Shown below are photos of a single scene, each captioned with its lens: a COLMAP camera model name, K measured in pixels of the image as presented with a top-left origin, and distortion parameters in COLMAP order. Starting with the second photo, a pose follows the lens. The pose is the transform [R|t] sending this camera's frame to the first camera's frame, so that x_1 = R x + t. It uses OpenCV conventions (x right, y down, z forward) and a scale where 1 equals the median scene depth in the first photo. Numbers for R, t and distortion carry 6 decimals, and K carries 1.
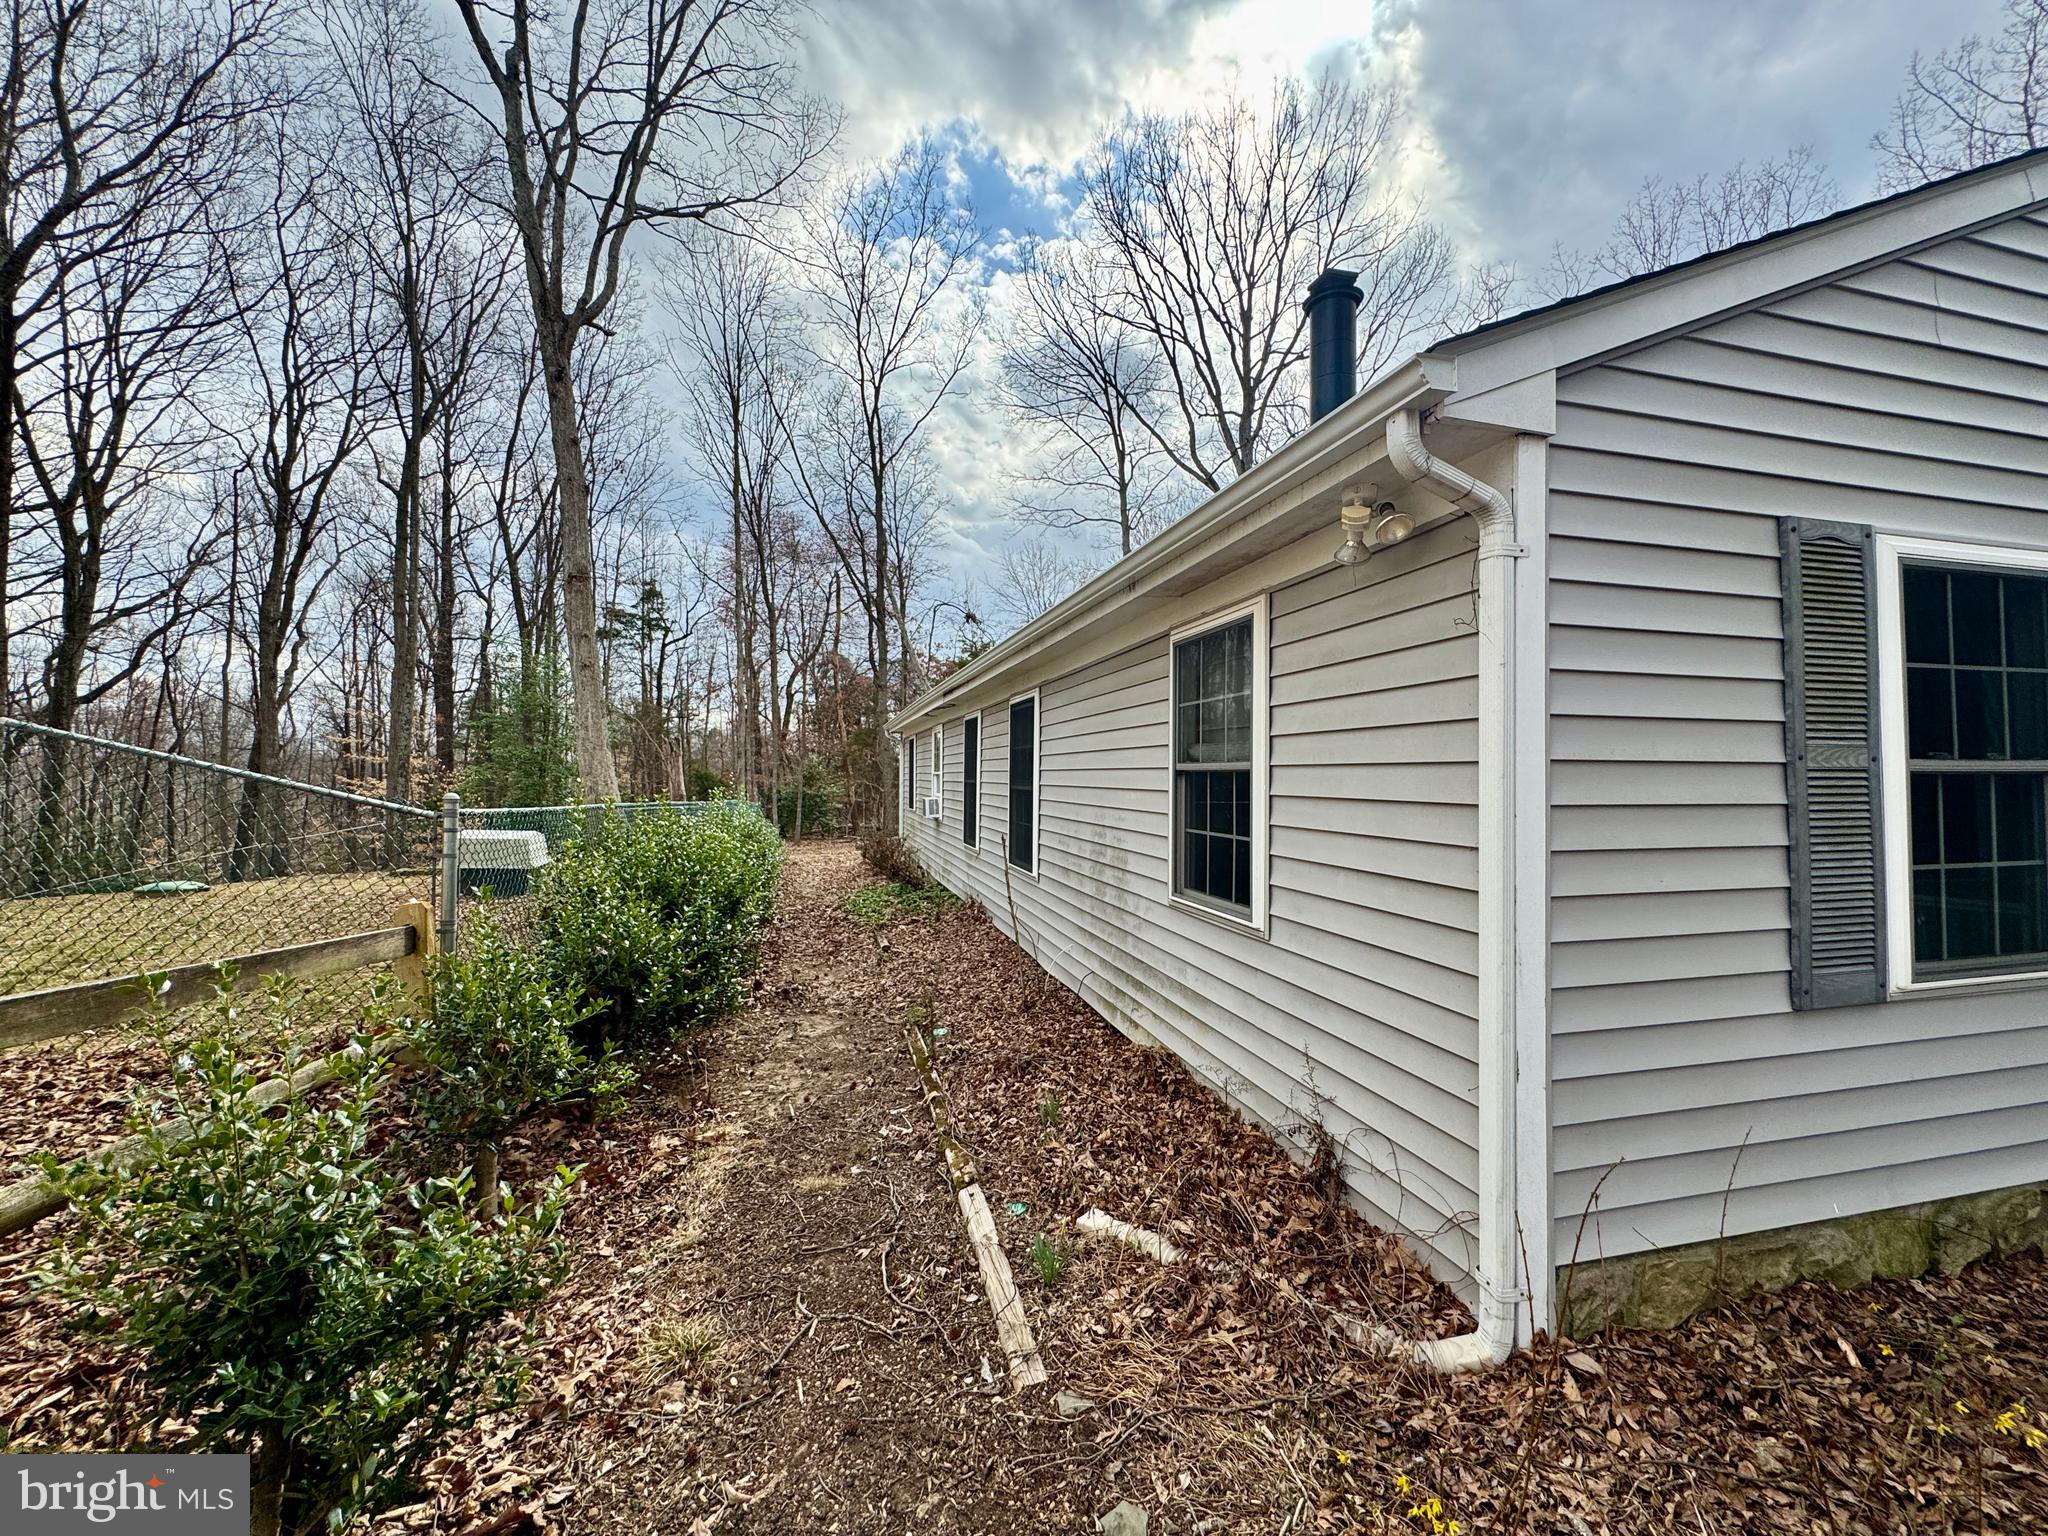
lens RADIAL K [[817.4, 0, 1022.6], [0, 817.4, 766.1], [0, 0, 1]] dist [-0.002824, -0.000368]
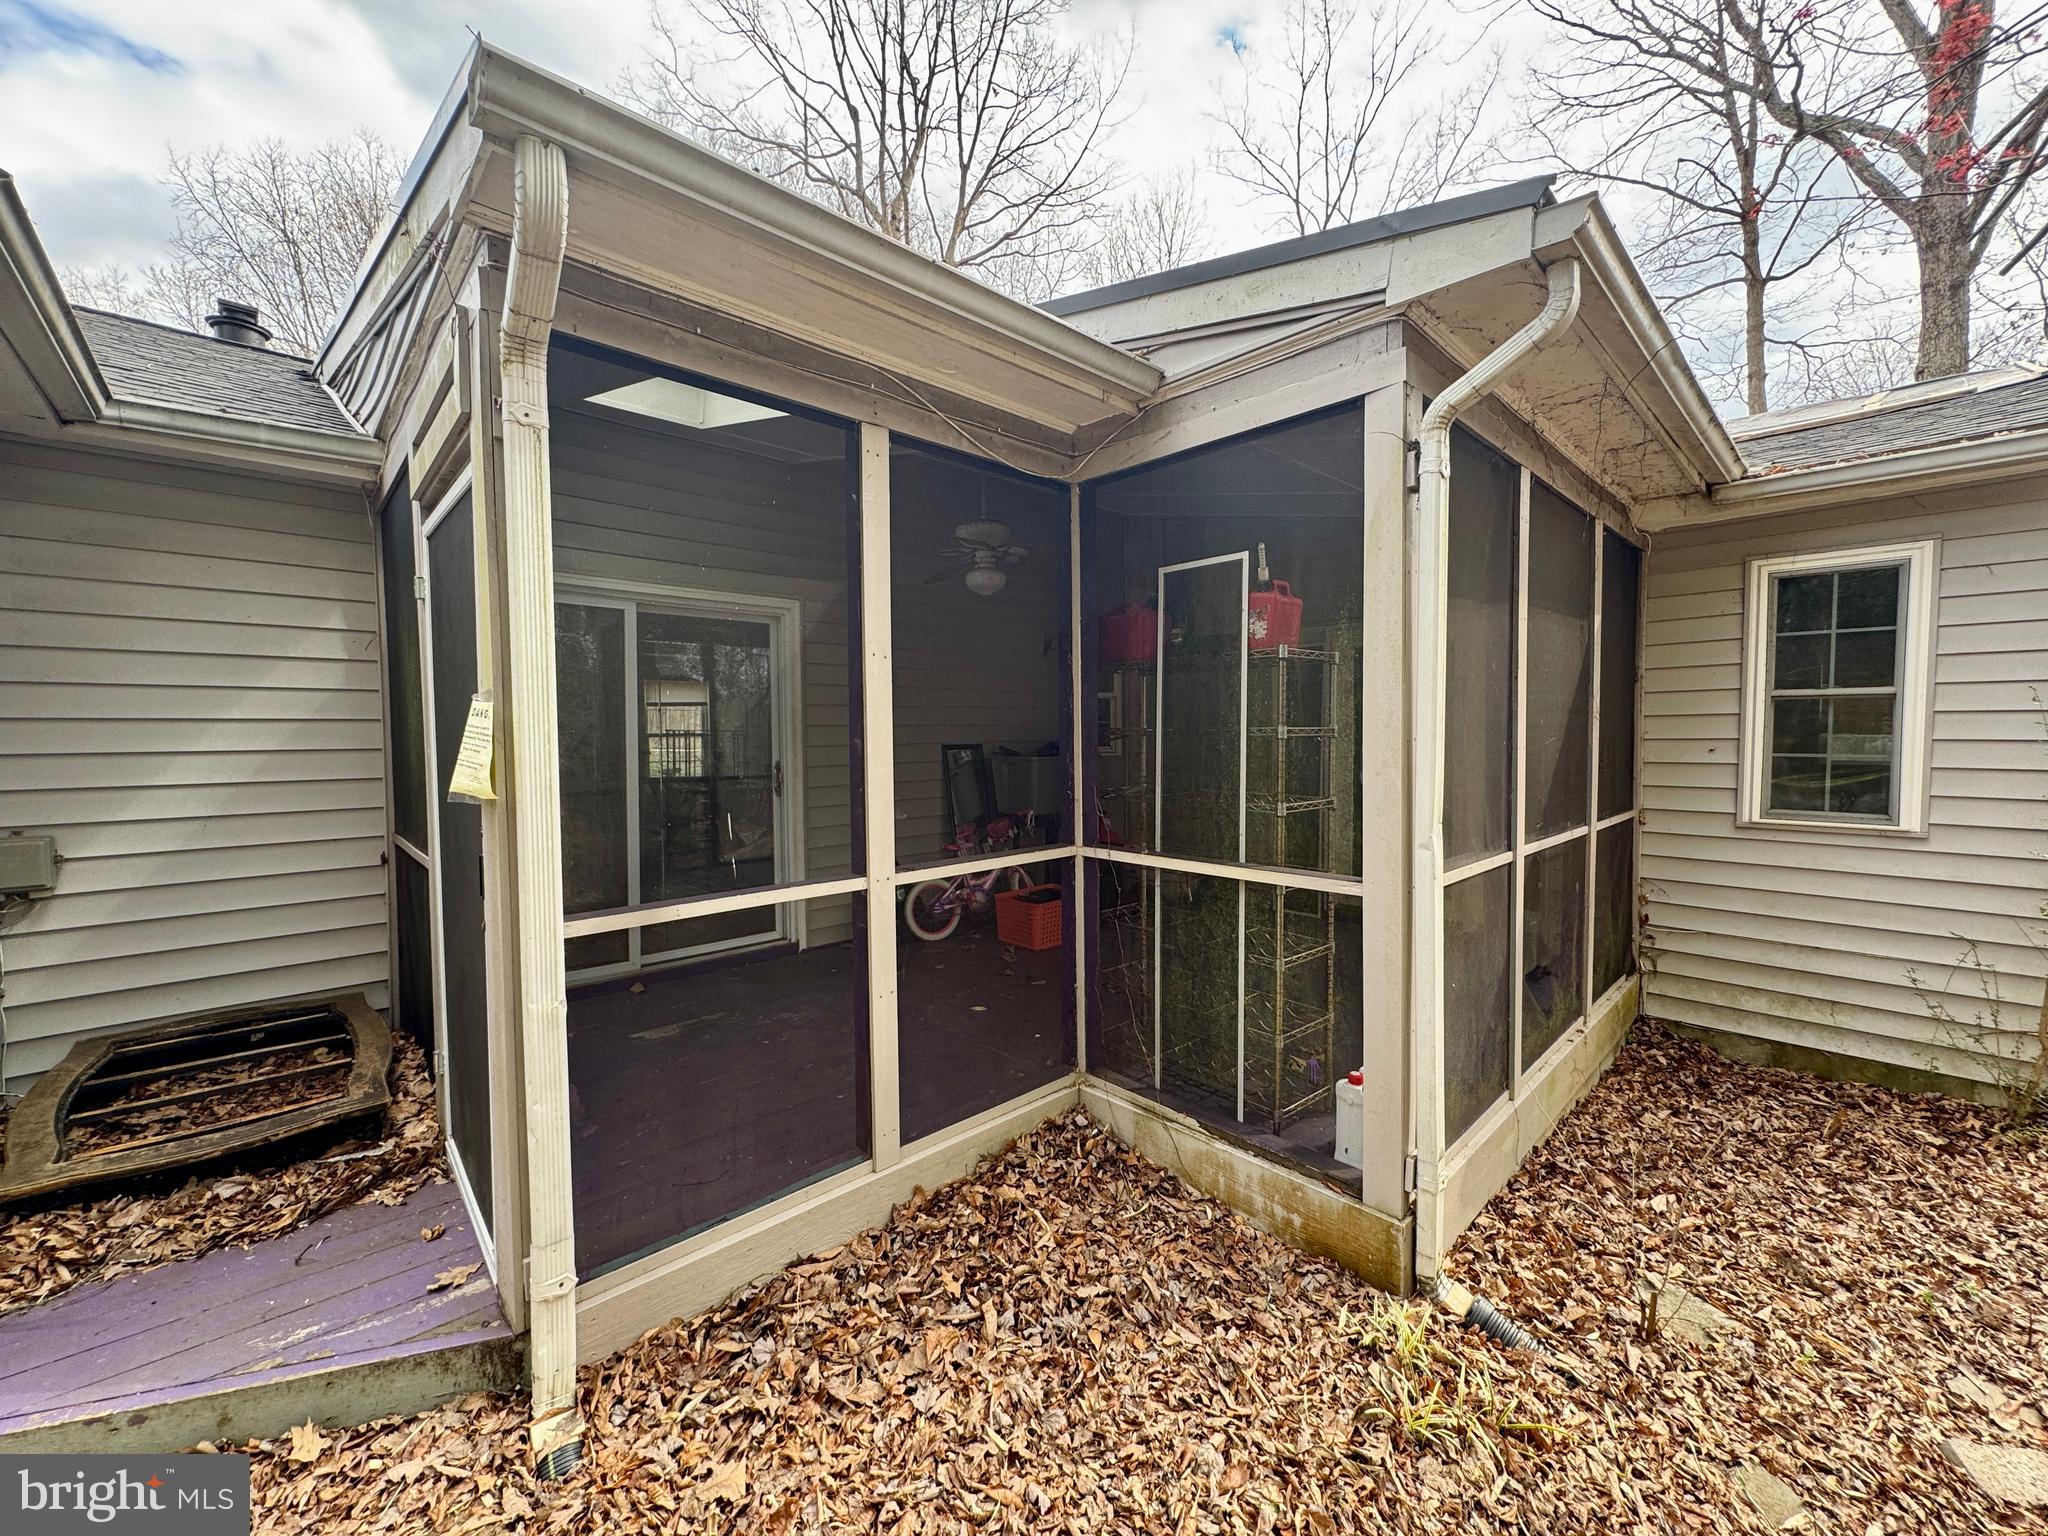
lens RADIAL K [[814.2, 0, 1027.5], [0, 814.2, 771.8], [0, 0, 1]] dist [0.000689, 0.000290]
pose [[0.487770, 0.034864, -0.872276, 4.547054], [0.023143, 0.998335, 0.052844, 0.062043], [0.872665, -0.045962, 0.486151, 3.178965]]
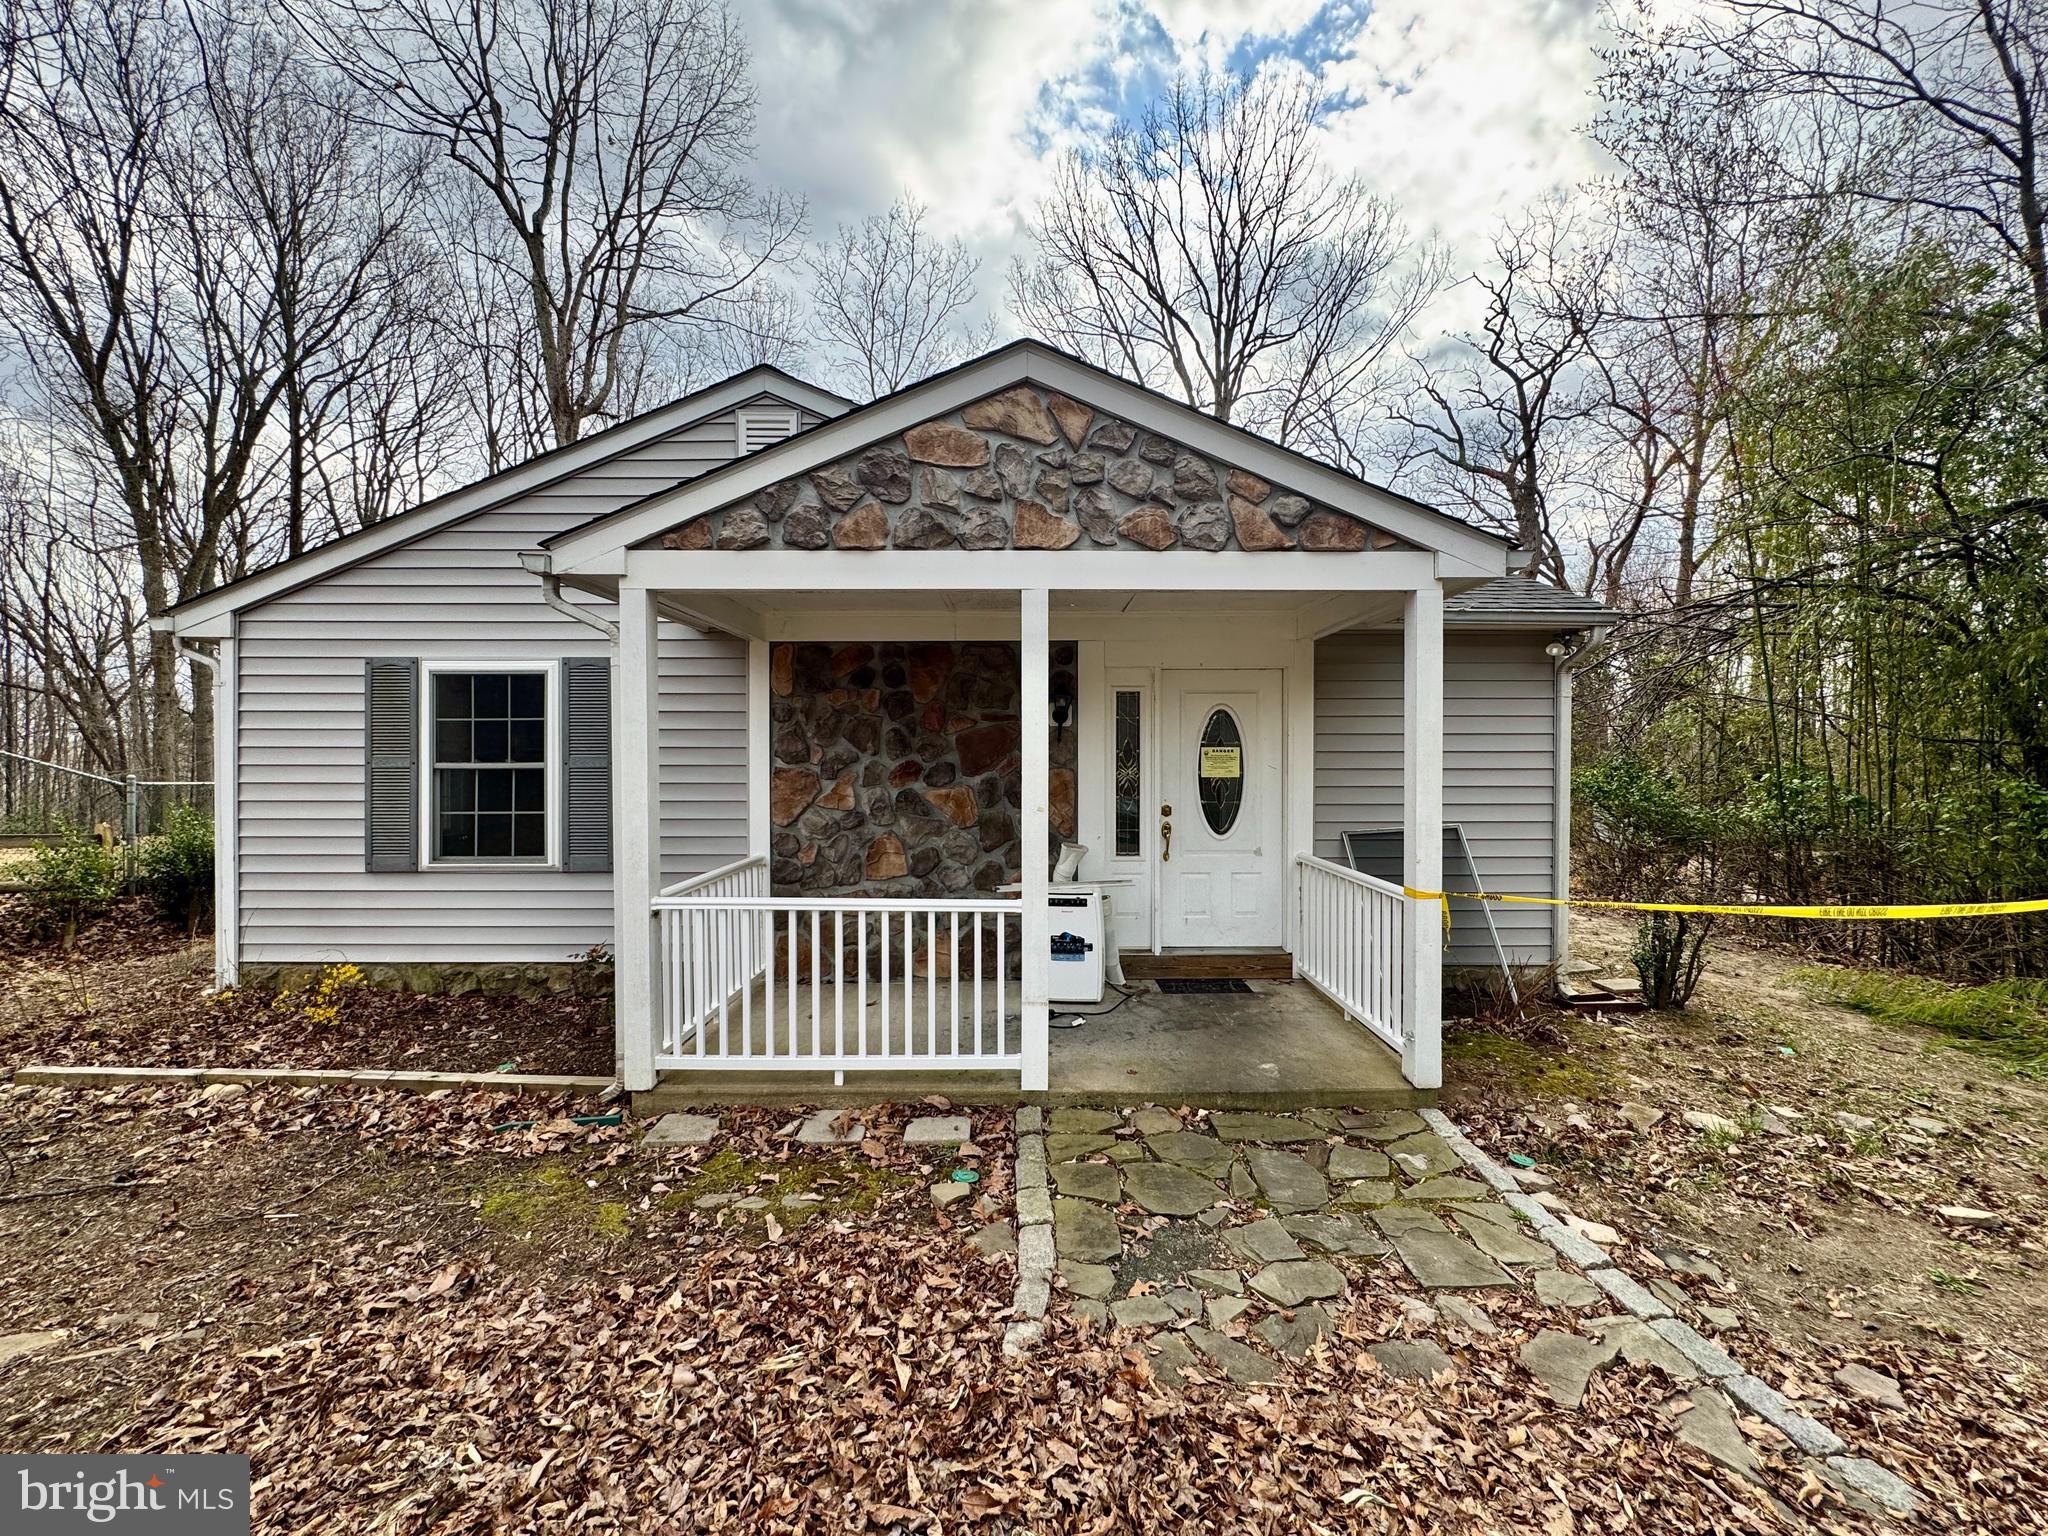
lens RADIAL K [[817.4, 0, 1022.6], [0, 817.4, 766.1], [0, 0, 1]] dist [-0.002824, -0.000368]
pose [[0.967710, 0.002927, -0.252047, 3.077994], [0.003452, 0.999685, 0.024867, -0.048105], [0.252041, -0.024934, 0.967395, -0.704696]]
